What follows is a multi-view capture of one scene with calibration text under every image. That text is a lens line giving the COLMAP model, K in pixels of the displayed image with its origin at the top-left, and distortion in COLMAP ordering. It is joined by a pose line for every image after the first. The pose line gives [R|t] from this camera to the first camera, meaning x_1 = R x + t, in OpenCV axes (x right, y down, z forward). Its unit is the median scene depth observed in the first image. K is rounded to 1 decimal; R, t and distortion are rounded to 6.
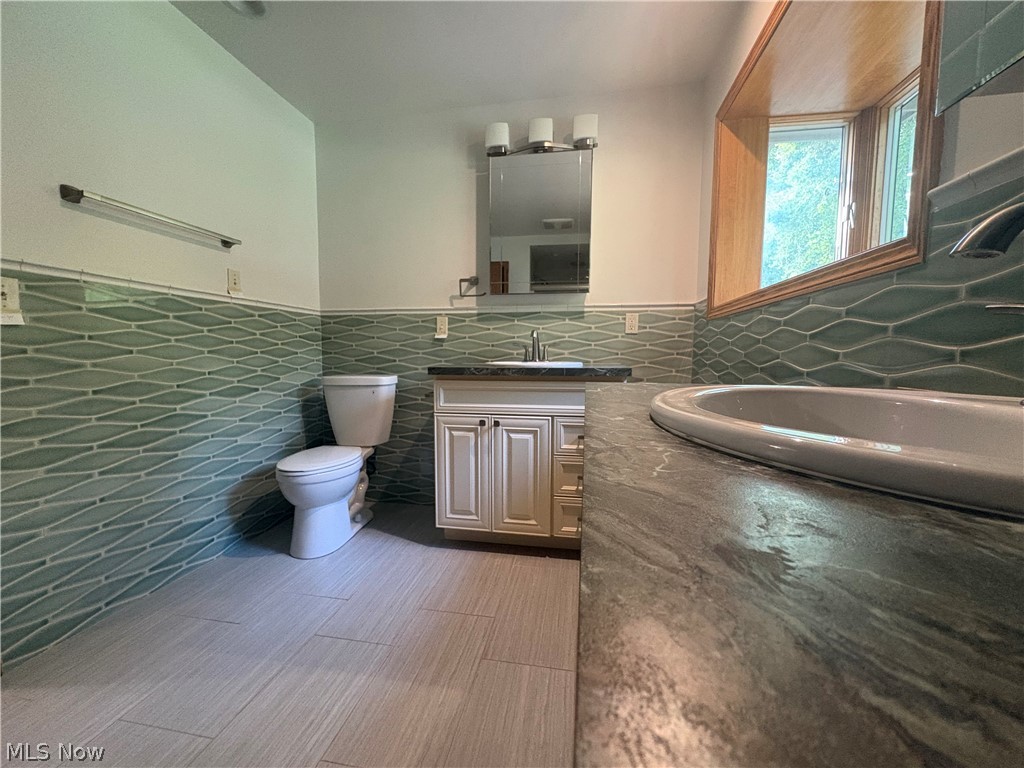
lens RADIAL K [[407.9, 0, 513.3], [0, 407.9, 385.5], [0, 0, 1]] dist [0.000588, 0.000551]
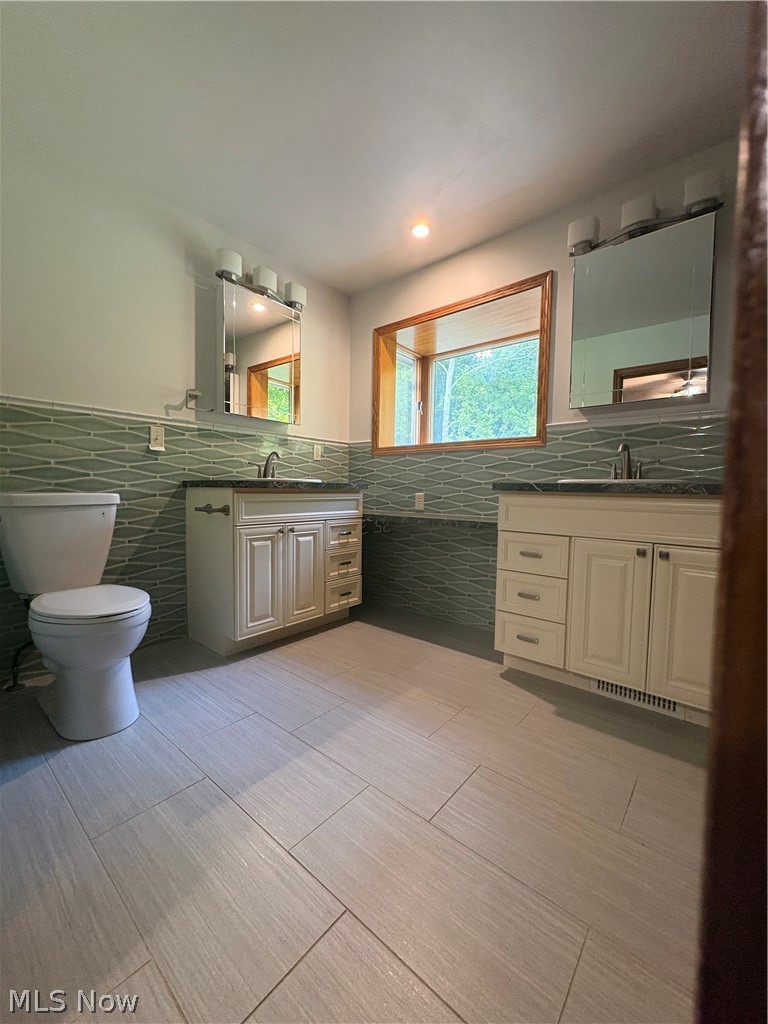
lens RADIAL K [[407.9, 0, 386.7], [0, 407.9, 511.8], [0, 0, 1]] dist [0.000588, 0.000551]
pose [[0.493460, -0.041057, 0.868799, -0.780528], [0.056769, 0.998276, 0.014932, 0.033768], [-0.867914, 0.041952, 0.494940, 0.157861]]
